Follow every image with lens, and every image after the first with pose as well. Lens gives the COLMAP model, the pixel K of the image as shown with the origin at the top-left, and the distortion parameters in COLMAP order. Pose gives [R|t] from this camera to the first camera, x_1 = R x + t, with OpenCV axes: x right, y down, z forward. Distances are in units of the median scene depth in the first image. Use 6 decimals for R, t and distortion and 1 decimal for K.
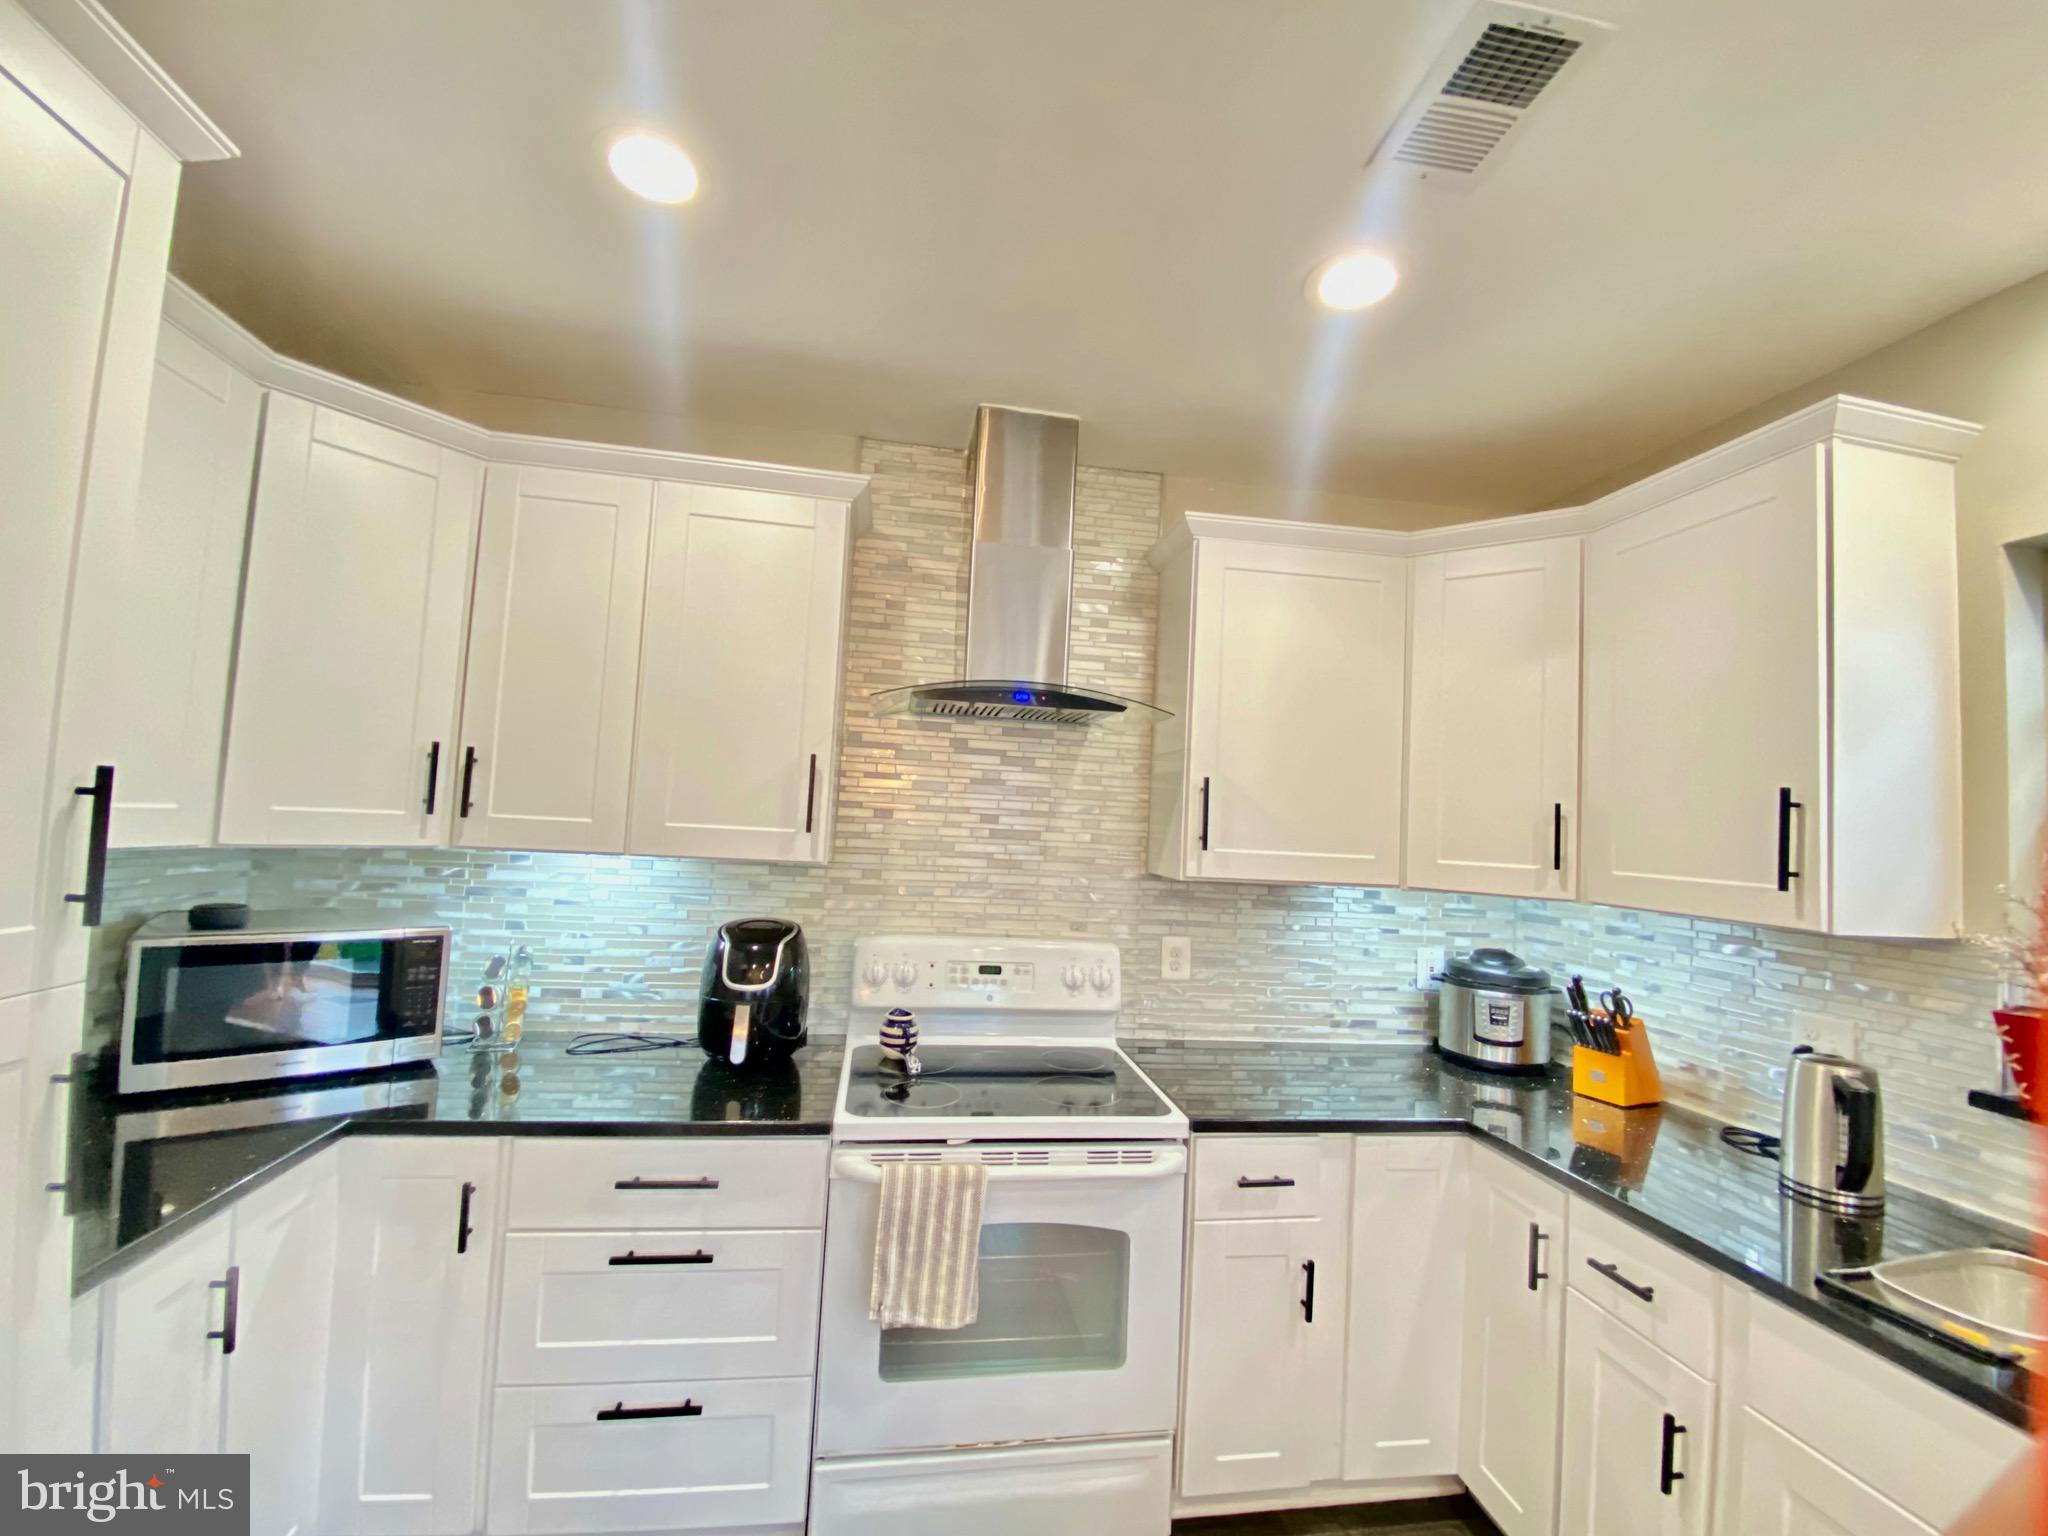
lens RADIAL K [[817.2, 0, 1024.0], [0, 817.2, 768.0], [0, 0, 1]] dist [0.033750, -0.032303]
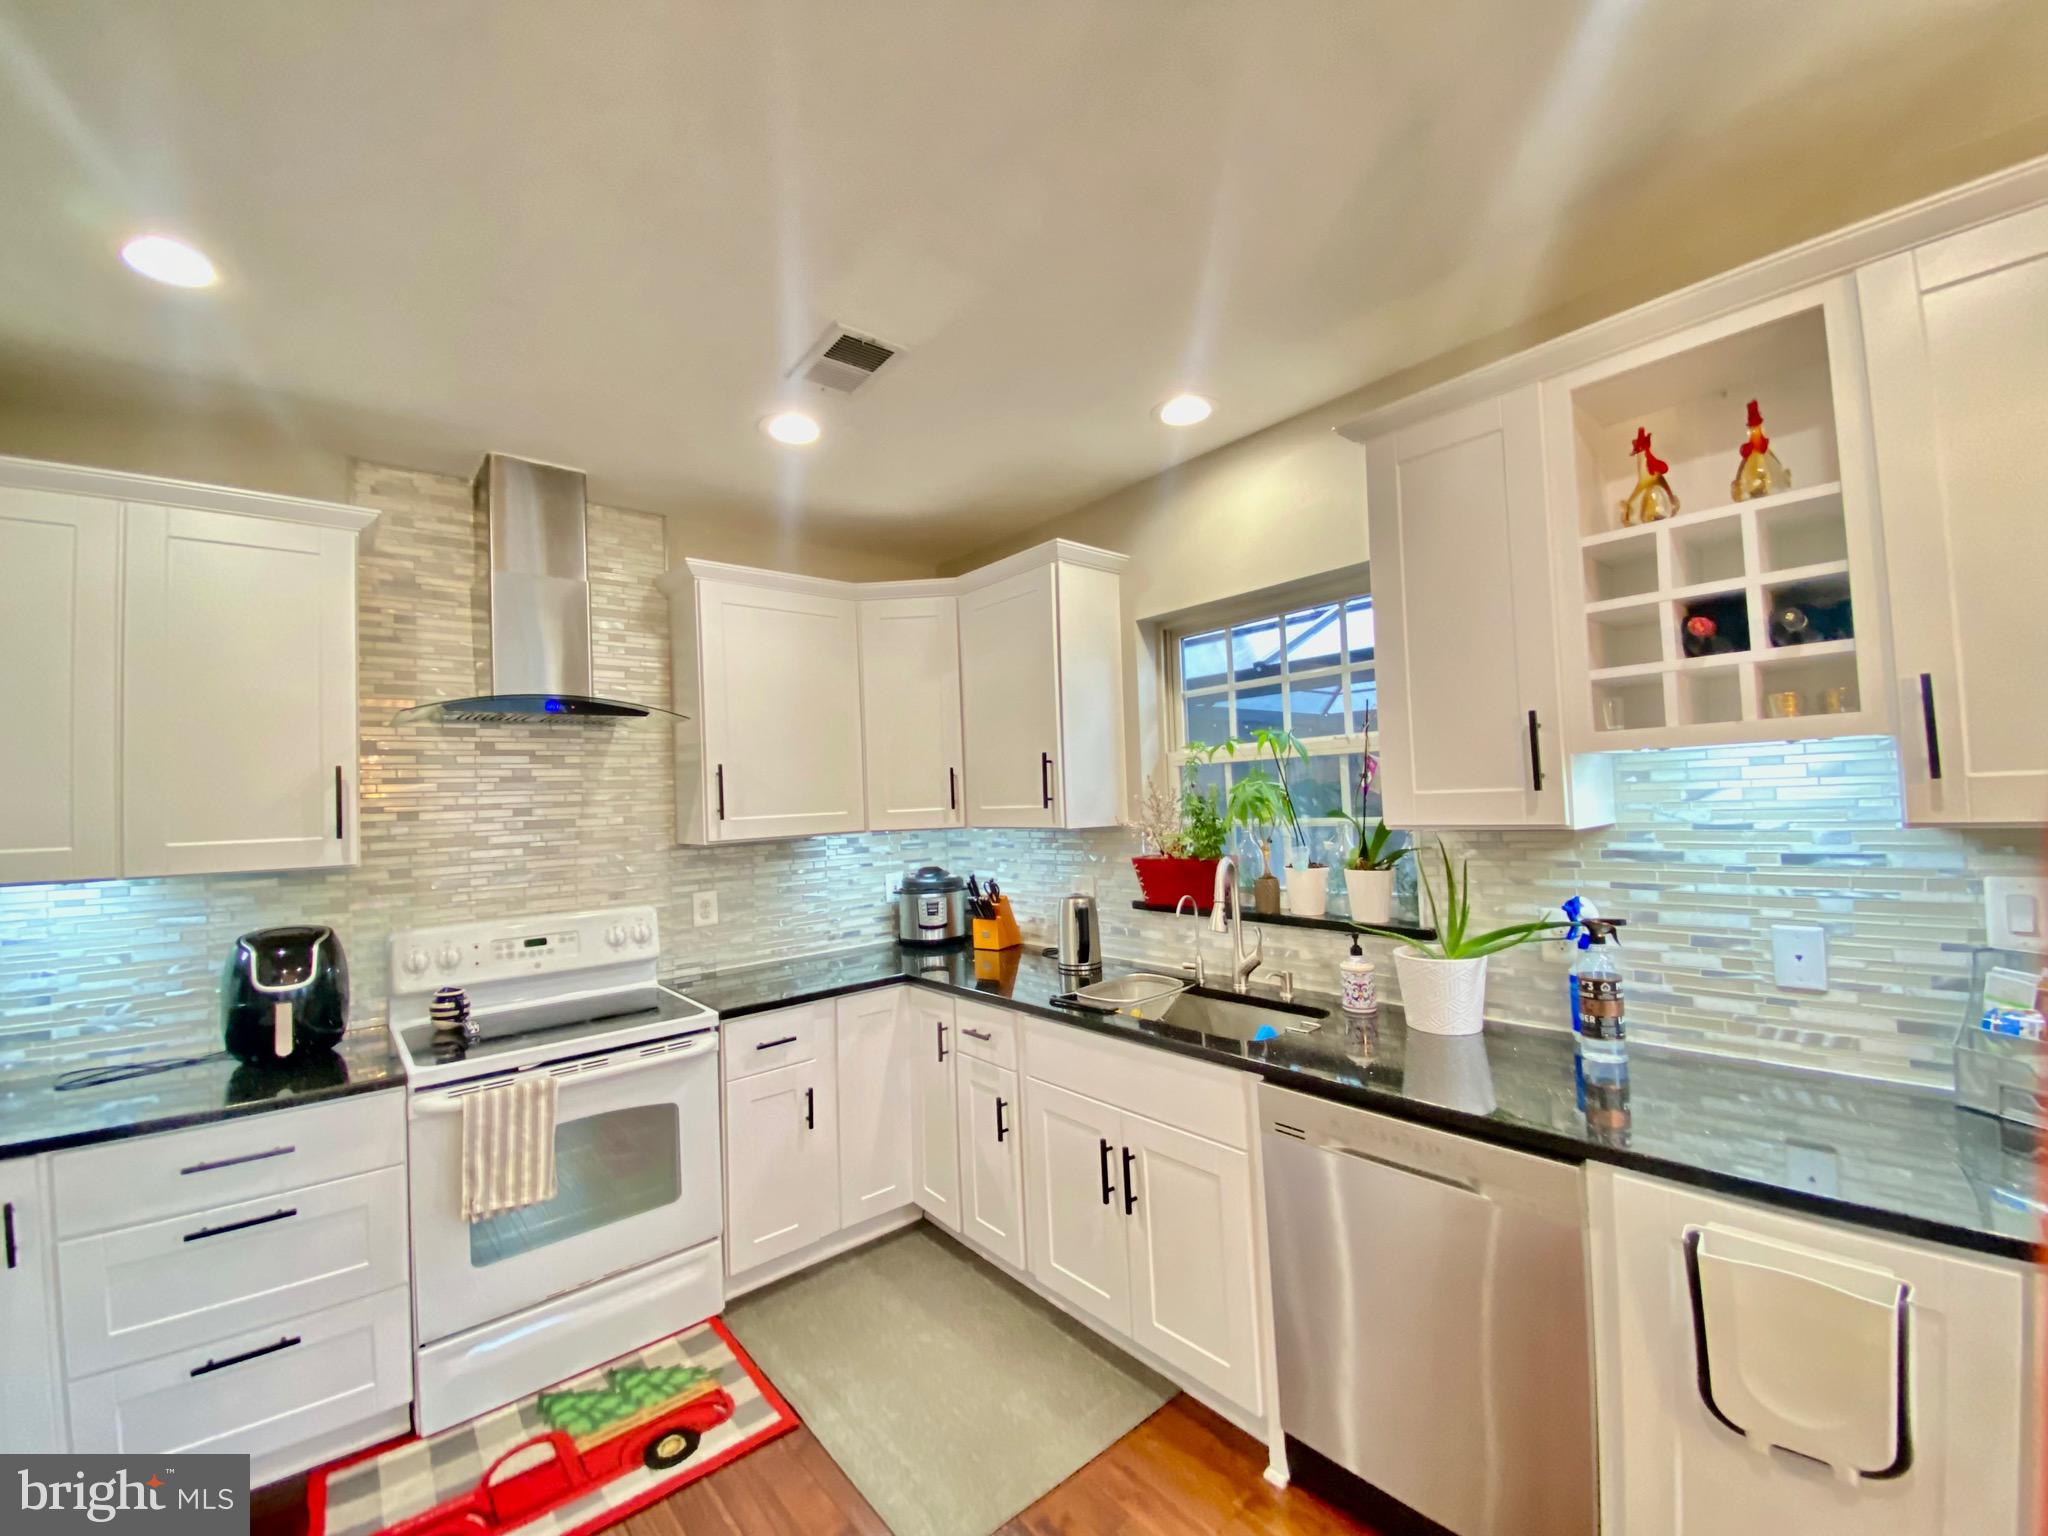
lens RADIAL K [[829.6, 0, 1025.9], [0, 829.6, 771.7], [0, 0, 1]] dist [0.013067, -0.017137]
pose [[0.851382, -0.069271, 0.519952, -0.048547], [0.049590, 0.997432, 0.051684, -0.019866], [-0.522197, -0.018218, 0.852630, -0.371851]]
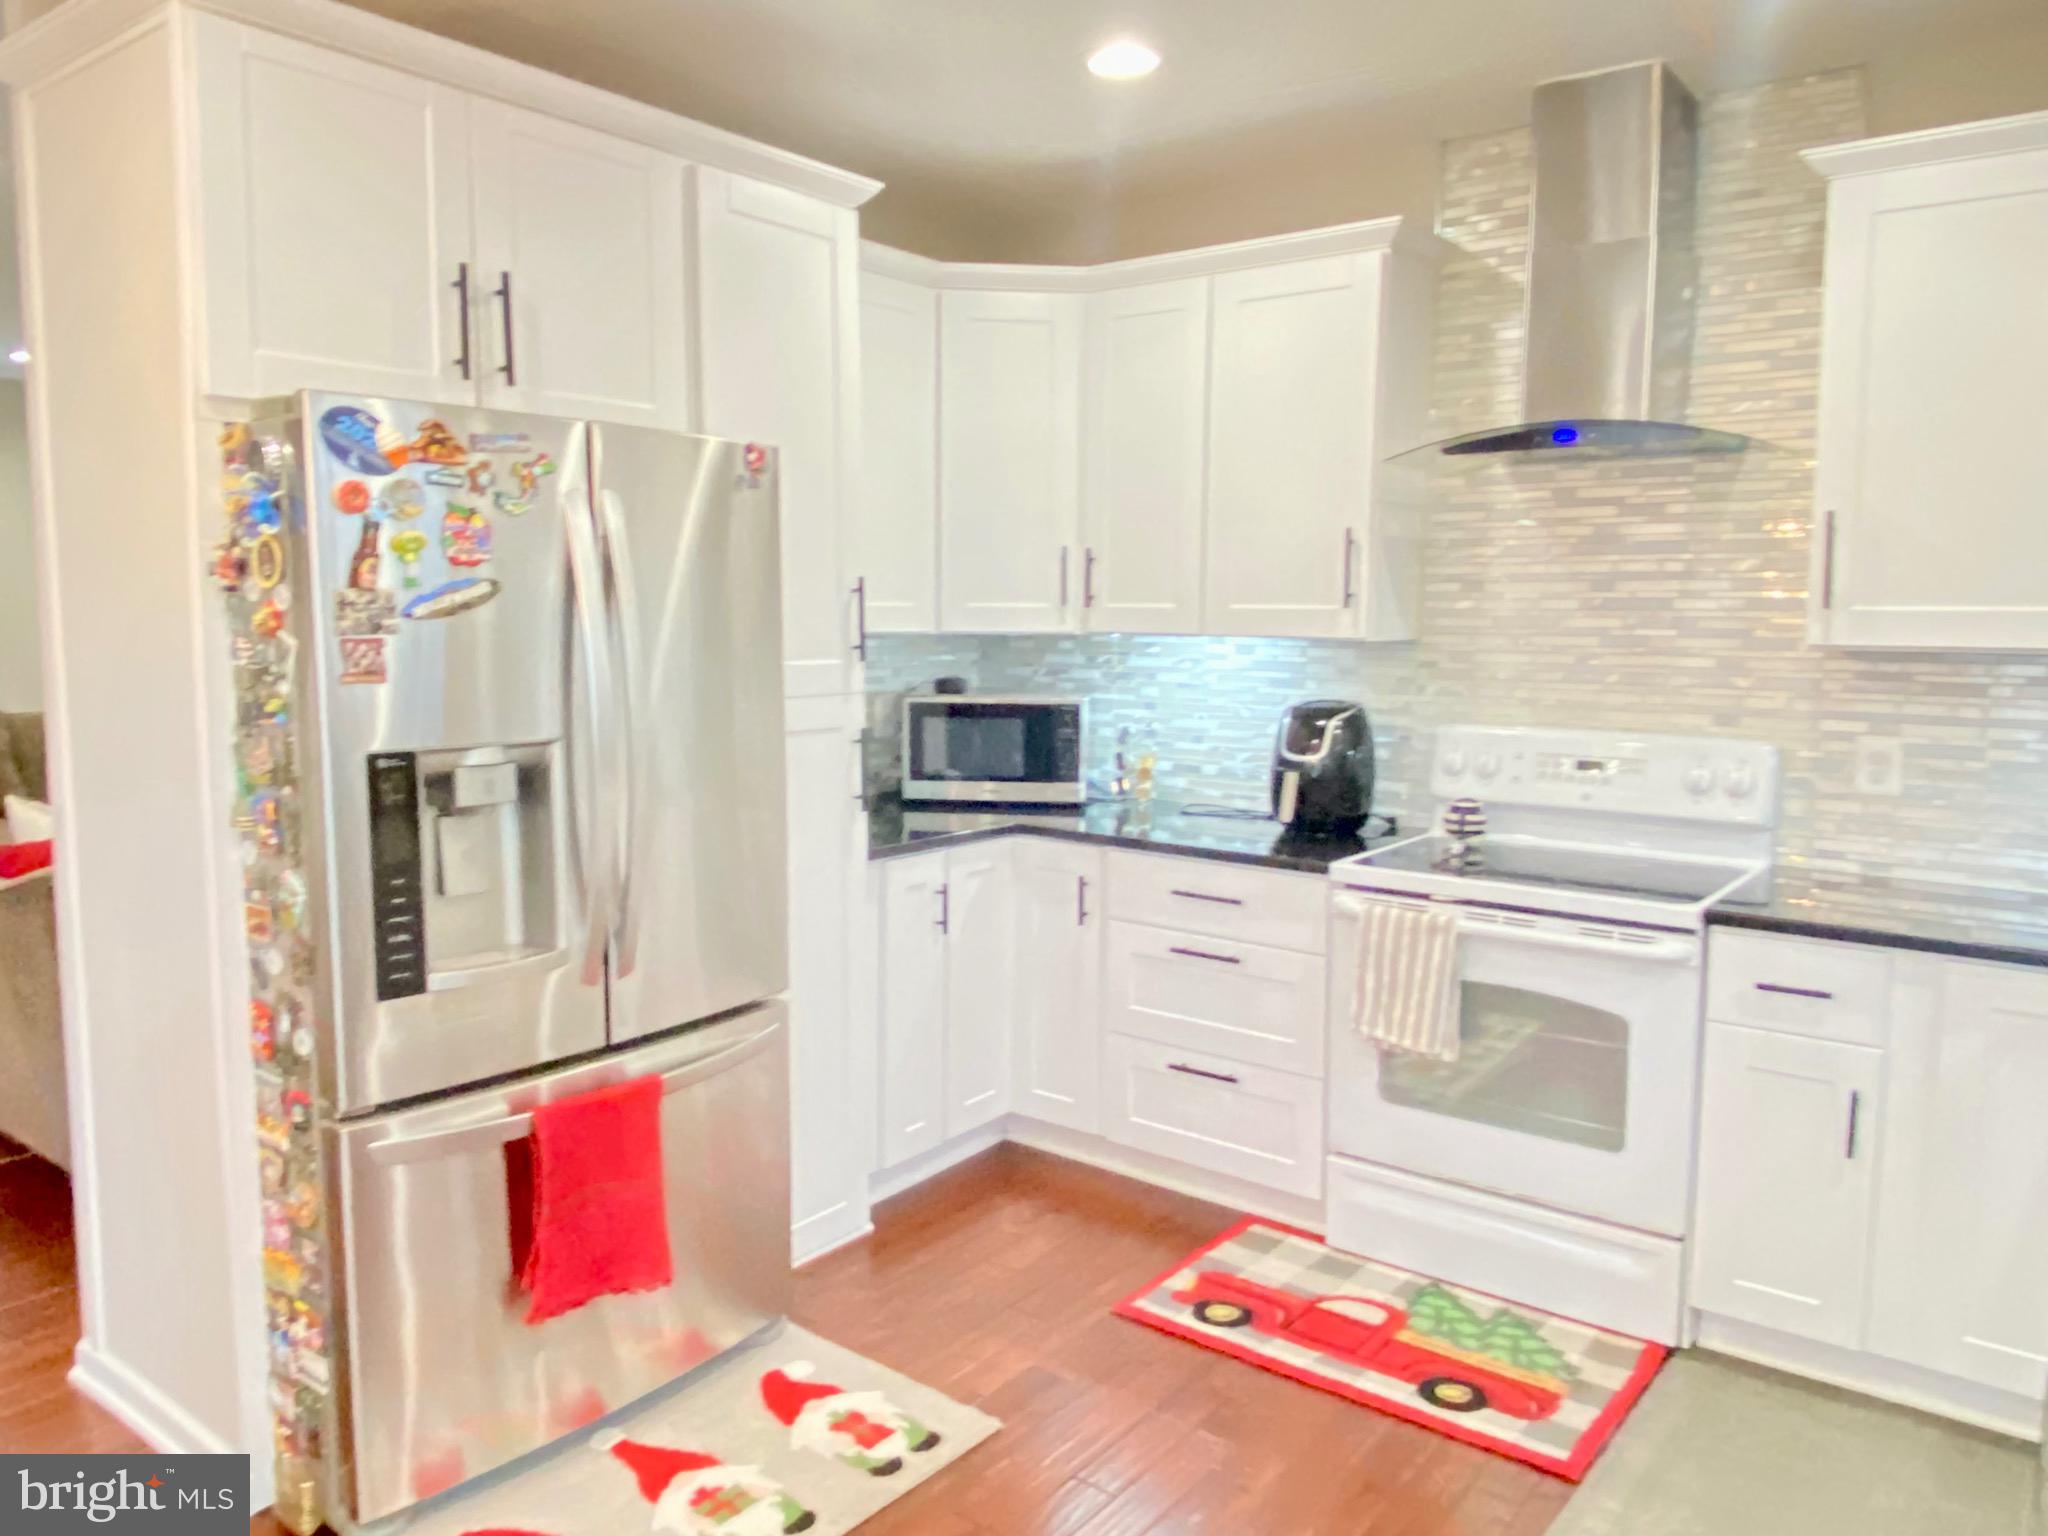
lens RADIAL K [[1475.3, 0, 974.5], [0, 1475.3, 774.8], [0, 0, 1]] dist [0.009351, 0.001258]
pose [[0.663532, 0.034781, -0.747339, 0.705097], [0.077647, 0.990323, 0.115029, 0.034184], [0.744108, -0.134354, 0.654410, -0.485008]]
